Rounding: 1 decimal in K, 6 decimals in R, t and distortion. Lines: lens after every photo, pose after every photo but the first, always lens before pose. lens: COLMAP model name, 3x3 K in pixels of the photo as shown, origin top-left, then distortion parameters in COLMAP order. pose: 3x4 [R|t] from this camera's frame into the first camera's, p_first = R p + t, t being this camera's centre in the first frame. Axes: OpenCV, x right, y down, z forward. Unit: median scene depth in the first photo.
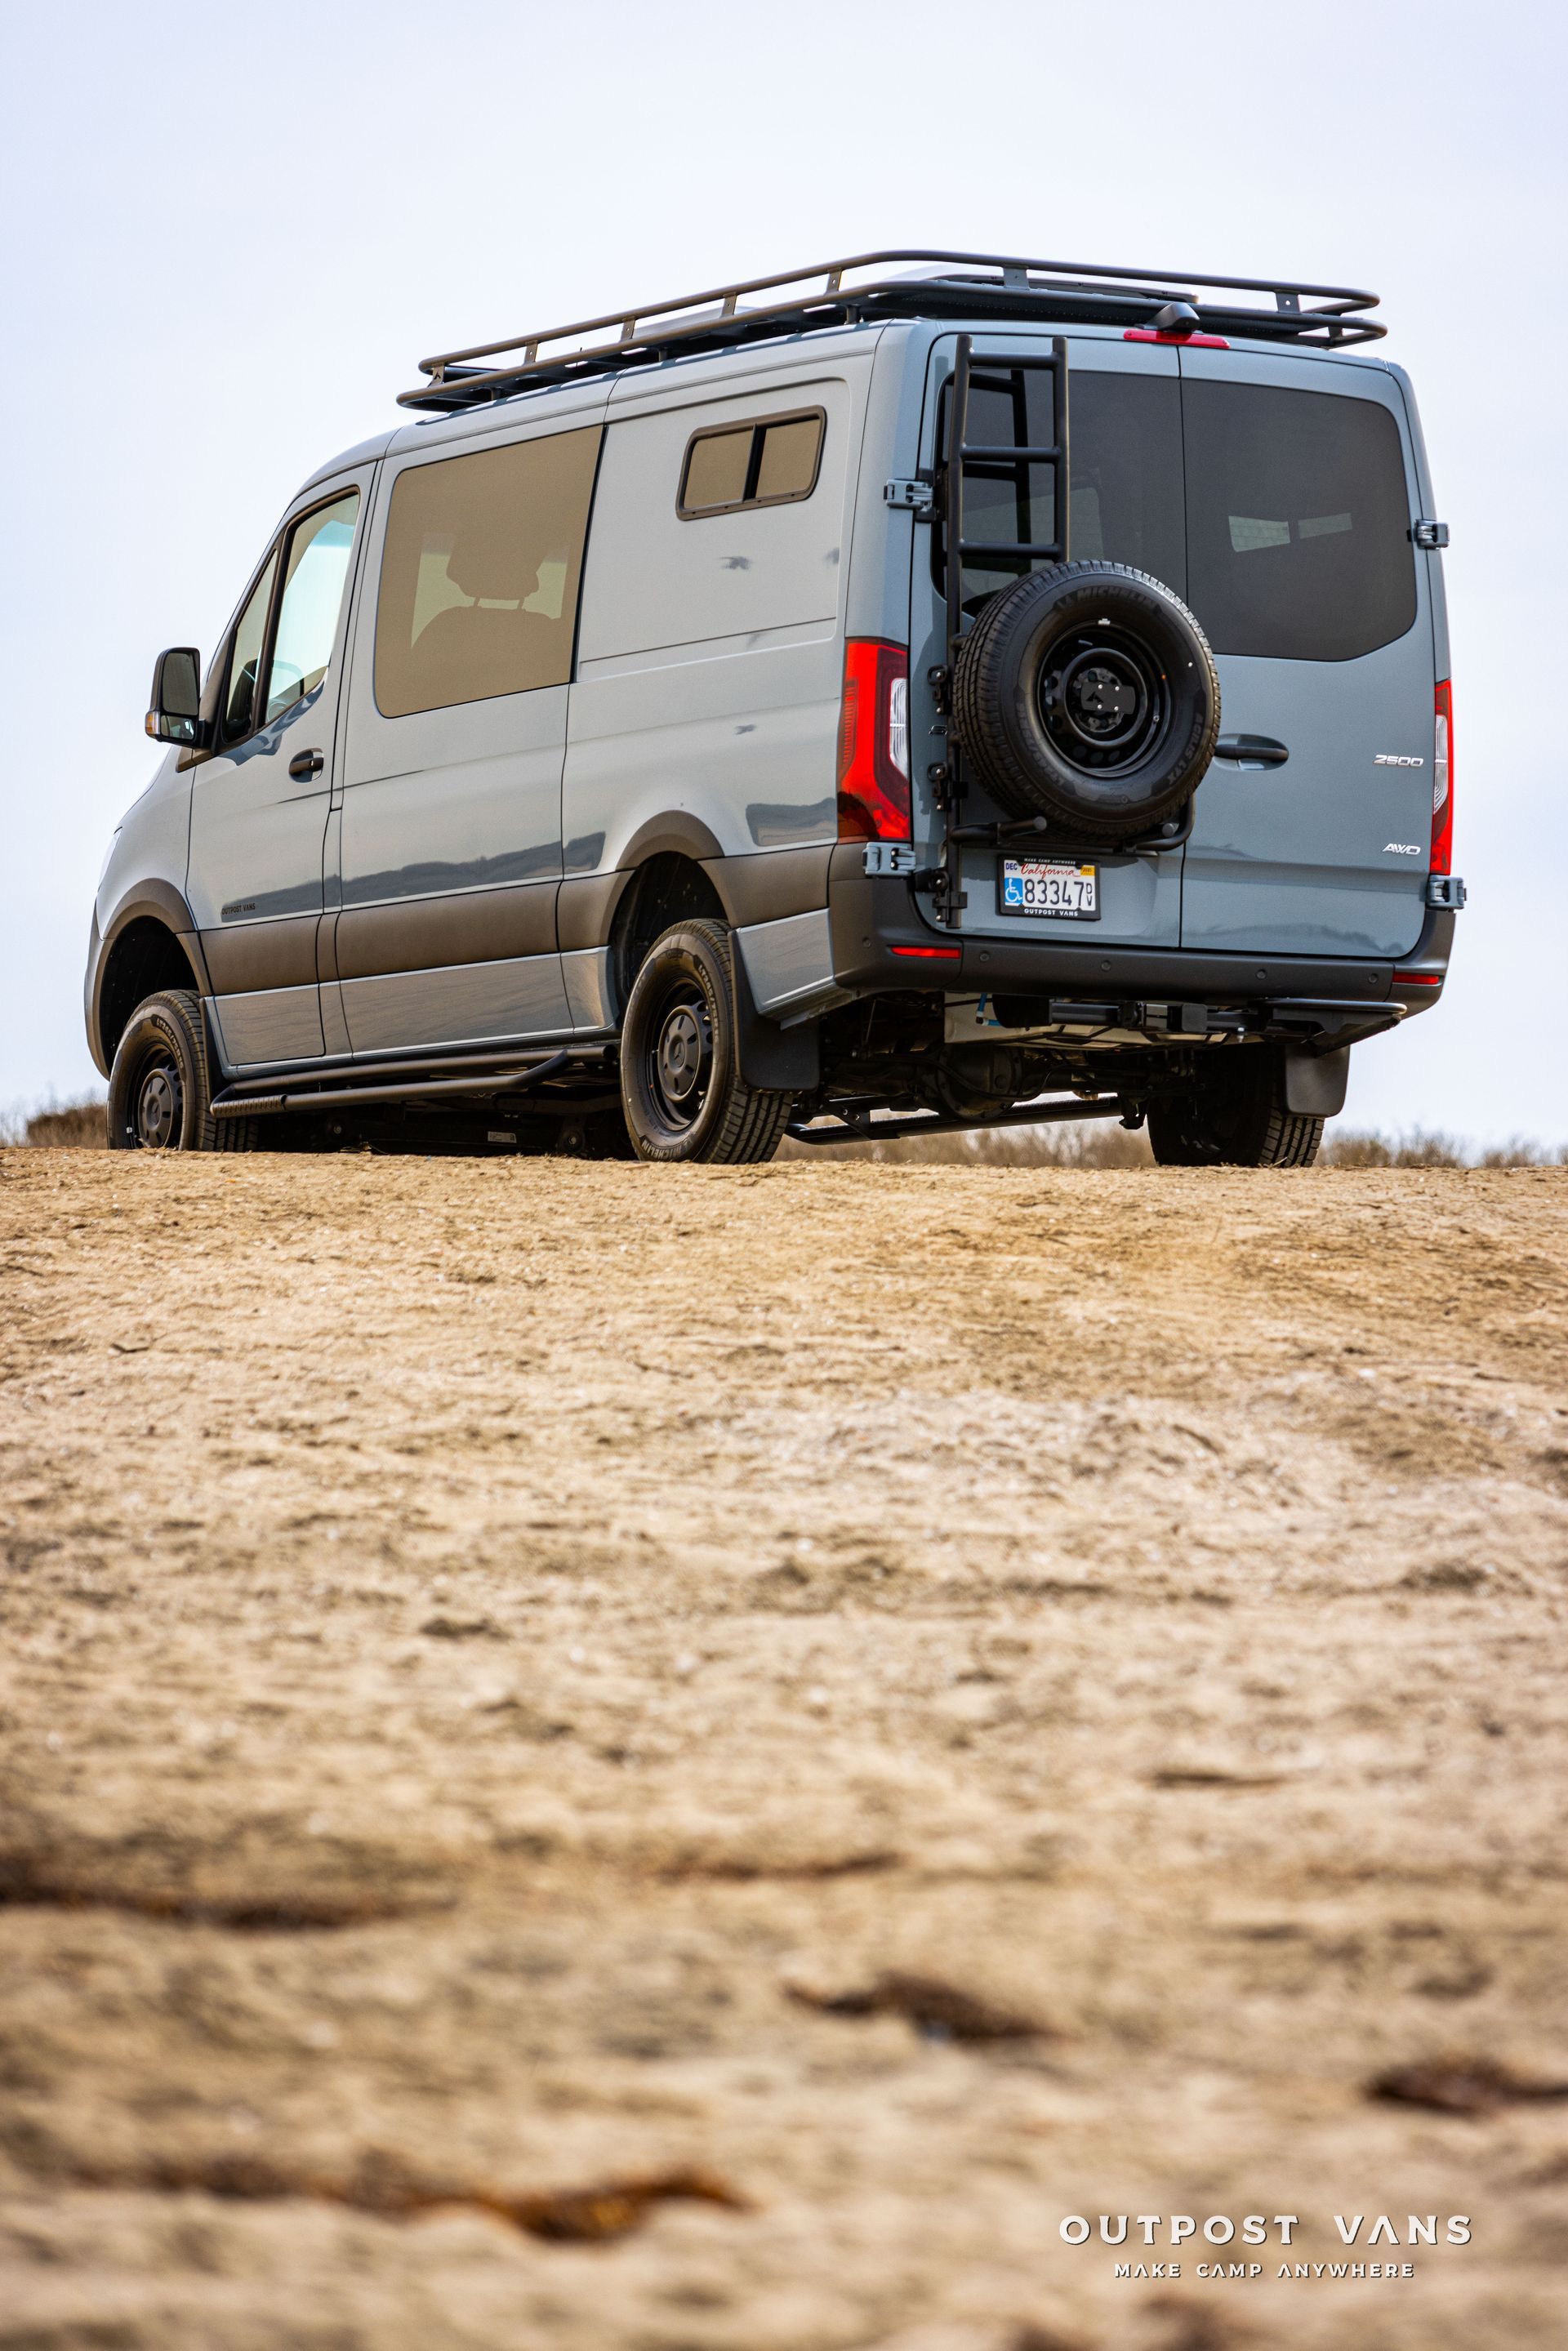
lens RADIAL K [[13840.9, 0, 784.0], [0, 13840.9, 1175.5], [0, 0, 1]] dist [-0.337039, 10.931404]
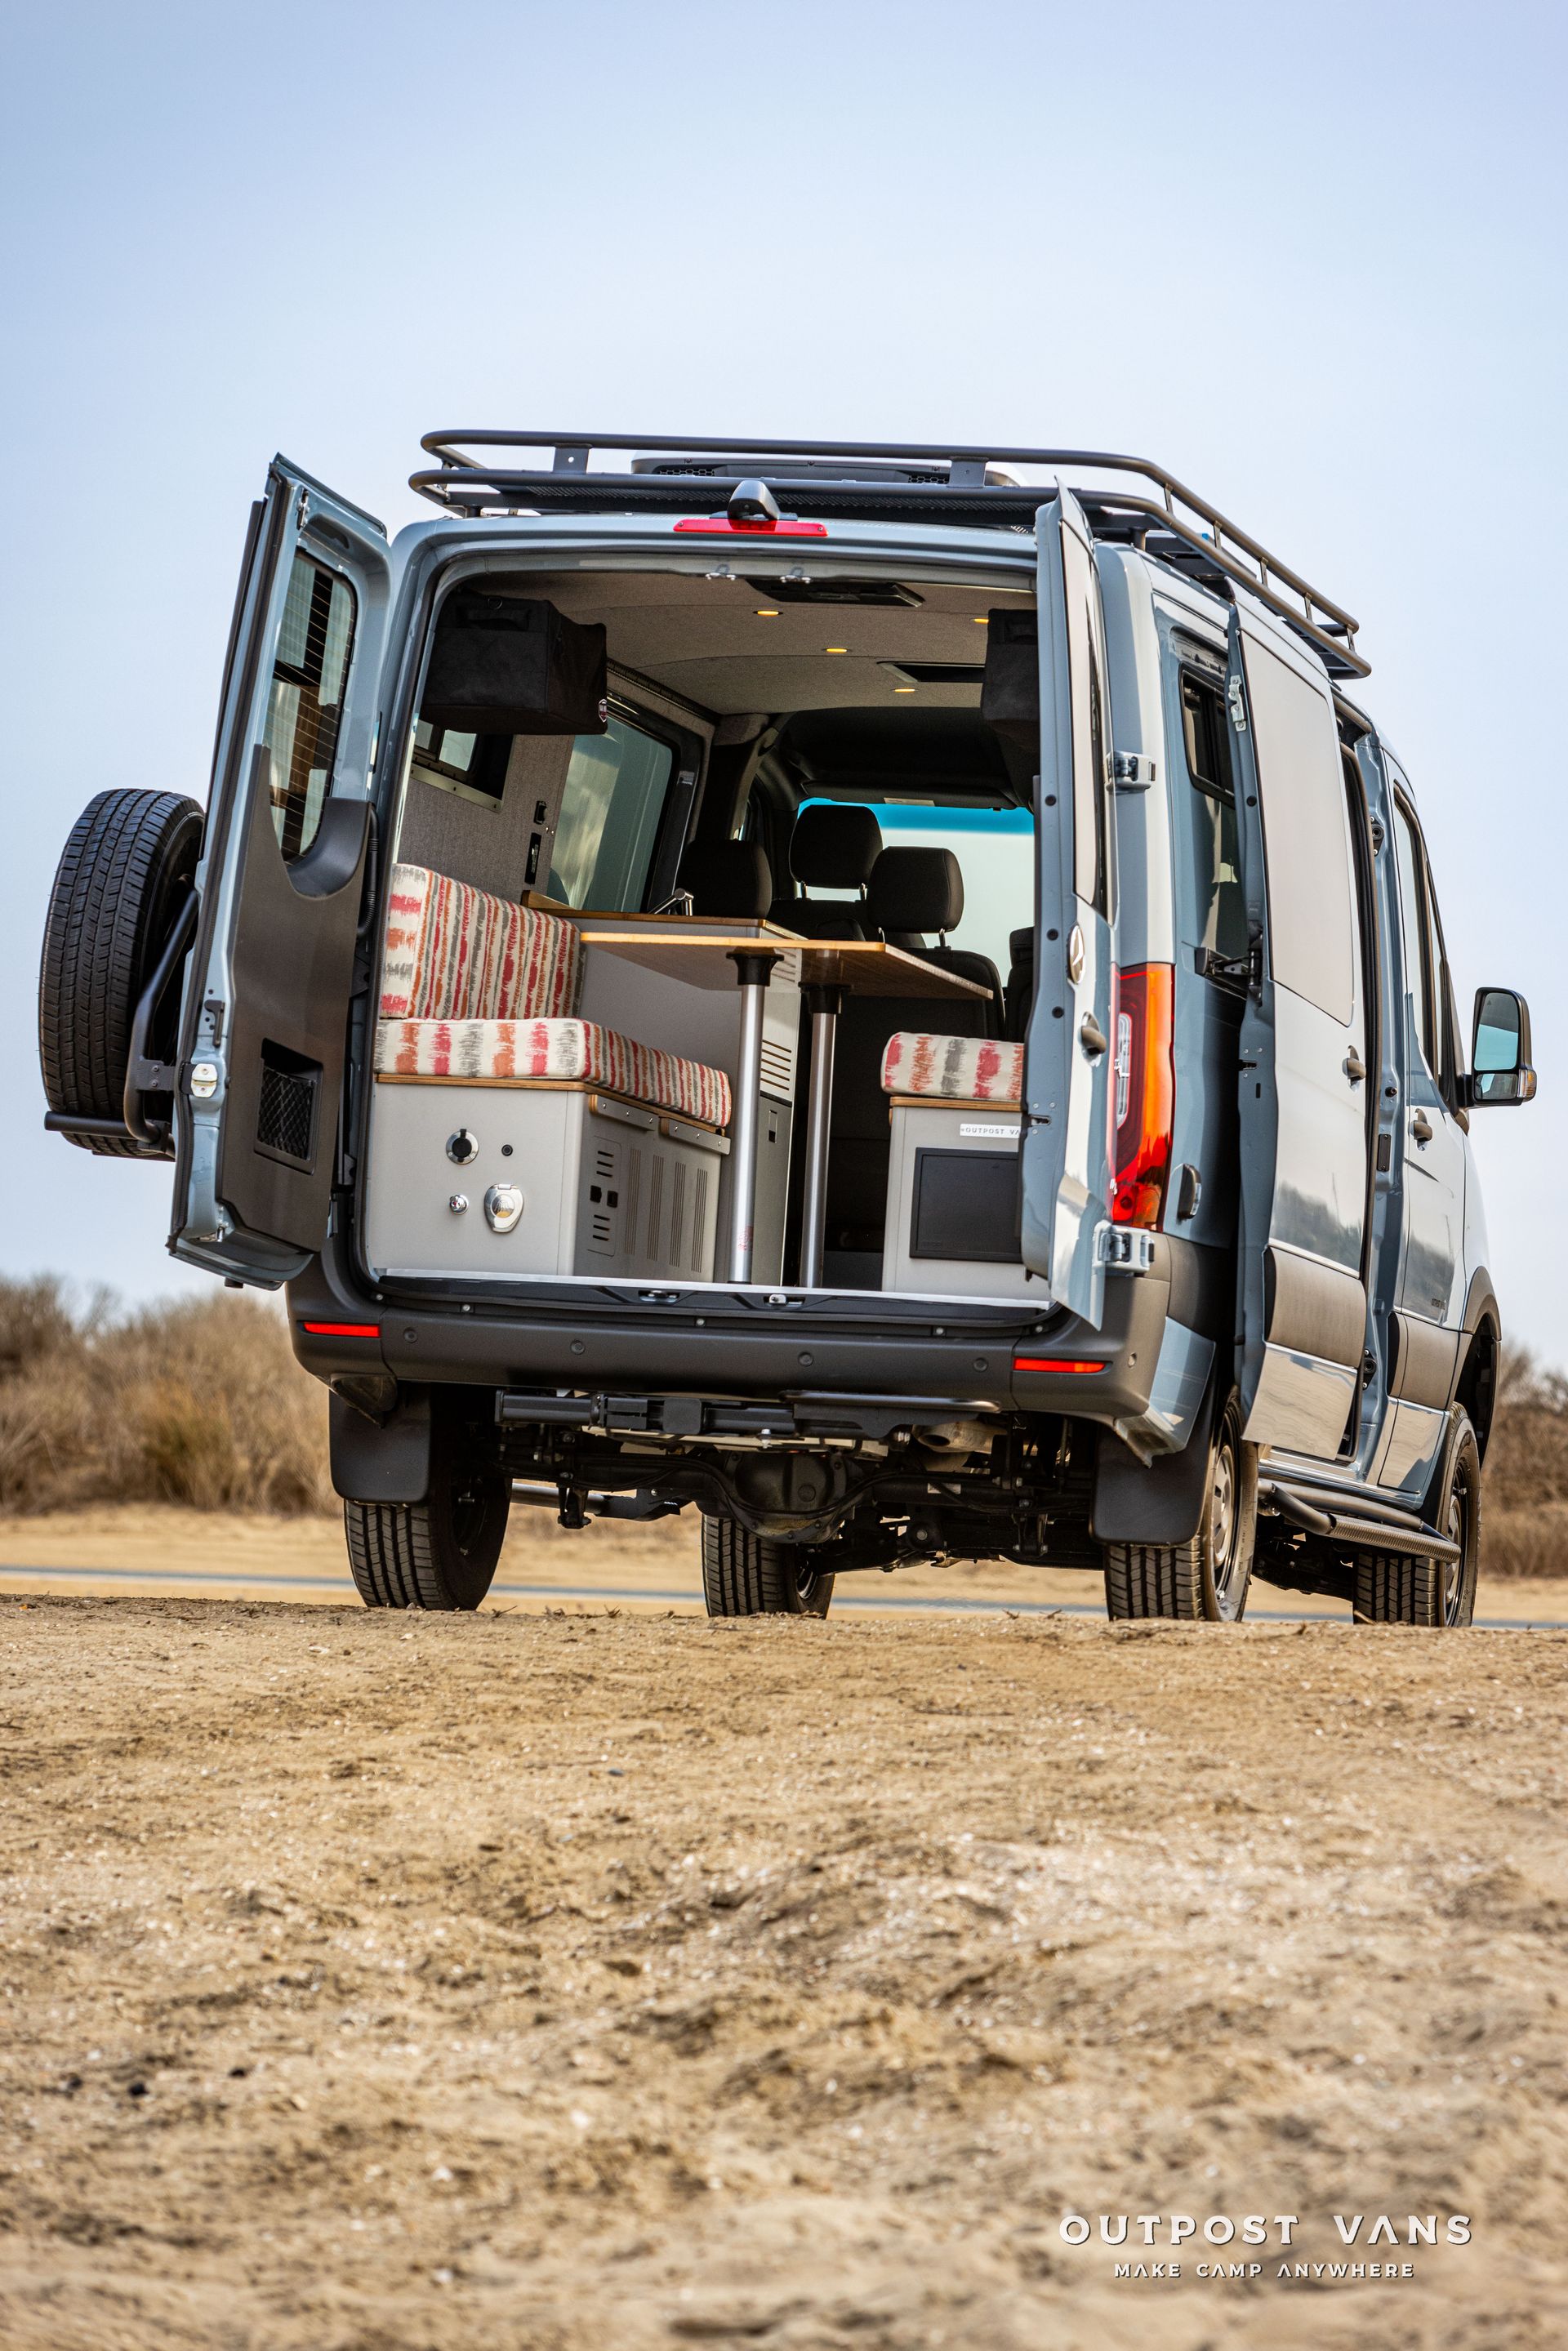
lens RADIAL K [[10555.0, 0, 784.0], [0, 10555.0, 1175.5], [0, 0, 1]] dist [-0.221781, -1.039664]
pose [[0.762875, -0.005007, -0.646526, 0.411756], [-0.011524, 0.999706, -0.021340, -0.012334], [0.646443, 0.023731, 0.762593, 0.561119]]
